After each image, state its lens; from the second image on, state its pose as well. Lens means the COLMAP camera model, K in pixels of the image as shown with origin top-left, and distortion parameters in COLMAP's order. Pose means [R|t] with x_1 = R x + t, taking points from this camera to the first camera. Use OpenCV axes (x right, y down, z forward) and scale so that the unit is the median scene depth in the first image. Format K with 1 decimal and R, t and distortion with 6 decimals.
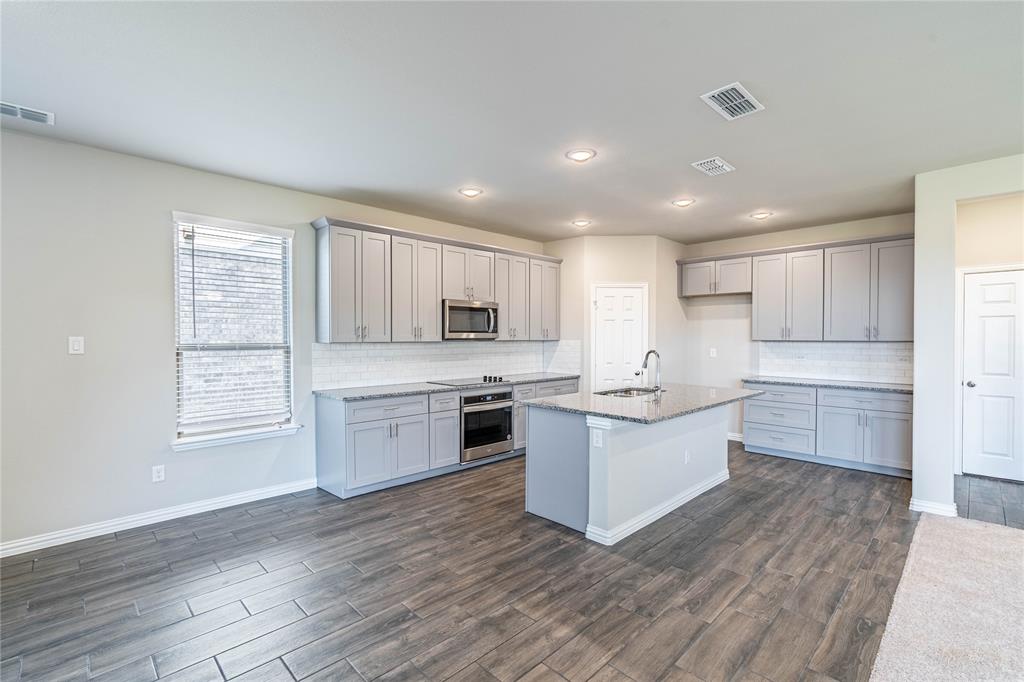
lens RADIAL K [[459.5, 0, 510.7], [0, 459.5, 343.2], [0, 0, 1]] dist [-0.002689, 0.001127]
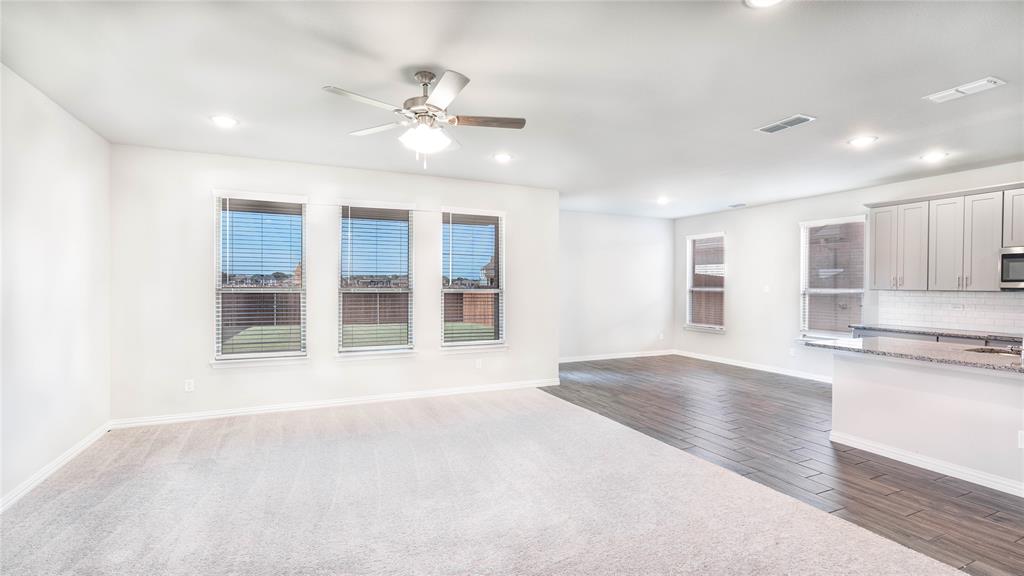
lens RADIAL K [[460.3, 0, 512.0], [0, 460.3, 288.0], [0, 0, 1]] dist [0.002491, 0.006080]
pose [[-0.334303, 0.004382, -0.942455, 1.523331], [-0.017698, 0.999784, 0.010926, -0.003068], [0.942299, 0.020332, -0.334153, 0.477638]]
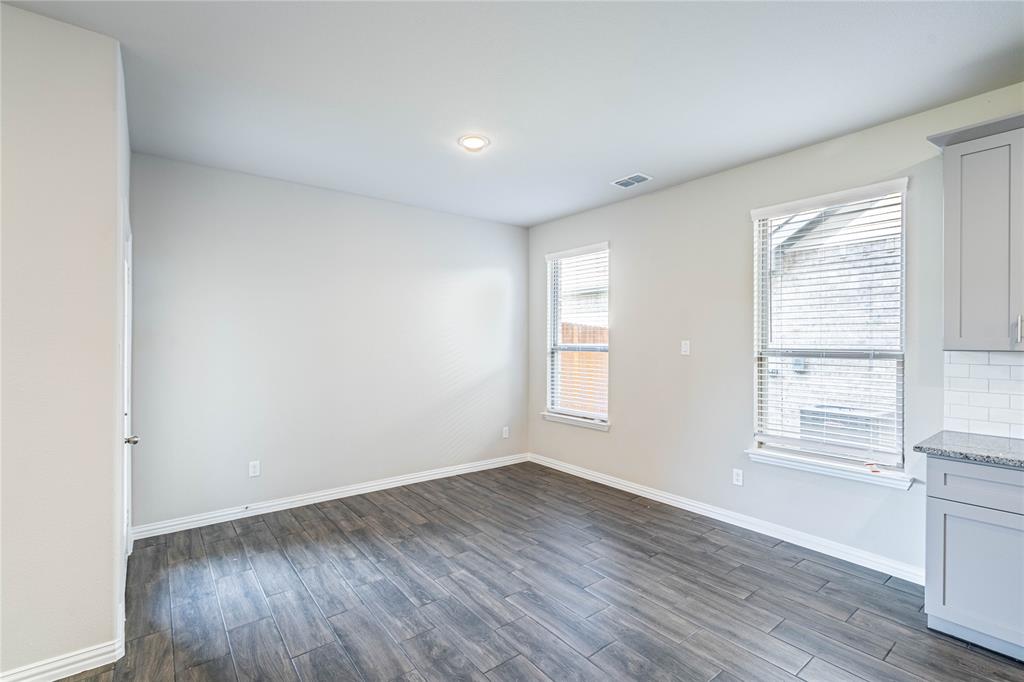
lens RADIAL K [[459.5, 0, 510.7], [0, 459.5, 343.2], [0, 0, 1]] dist [-0.002689, 0.001127]
pose [[-0.118286, -0.001024, -0.992979, 0.275516], [-0.017616, 0.999844, 0.001068, -0.000897], [0.992823, 0.017619, -0.118285, 0.592853]]
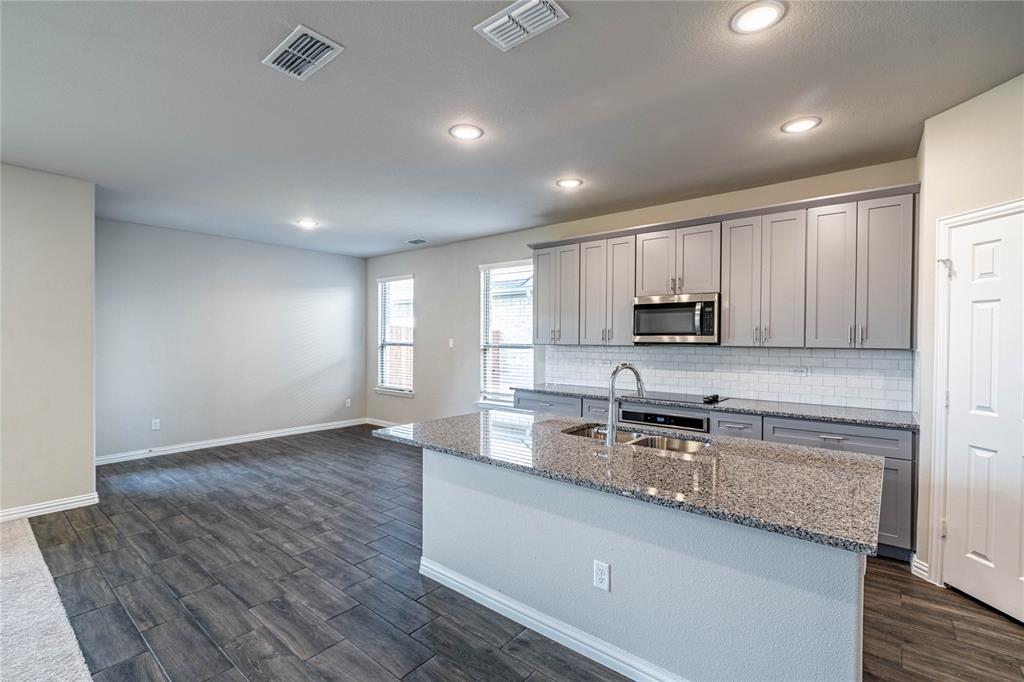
lens RADIAL K [[459.5, 0, 510.7], [0, 459.5, 343.2], [0, 0, 1]] dist [-0.002689, 0.001127]
pose [[0.103932, 0.008141, -0.994551, 0.949316], [-0.019769, 0.999786, 0.006118, -0.011872], [0.994388, 0.019025, 0.104071, 0.910554]]
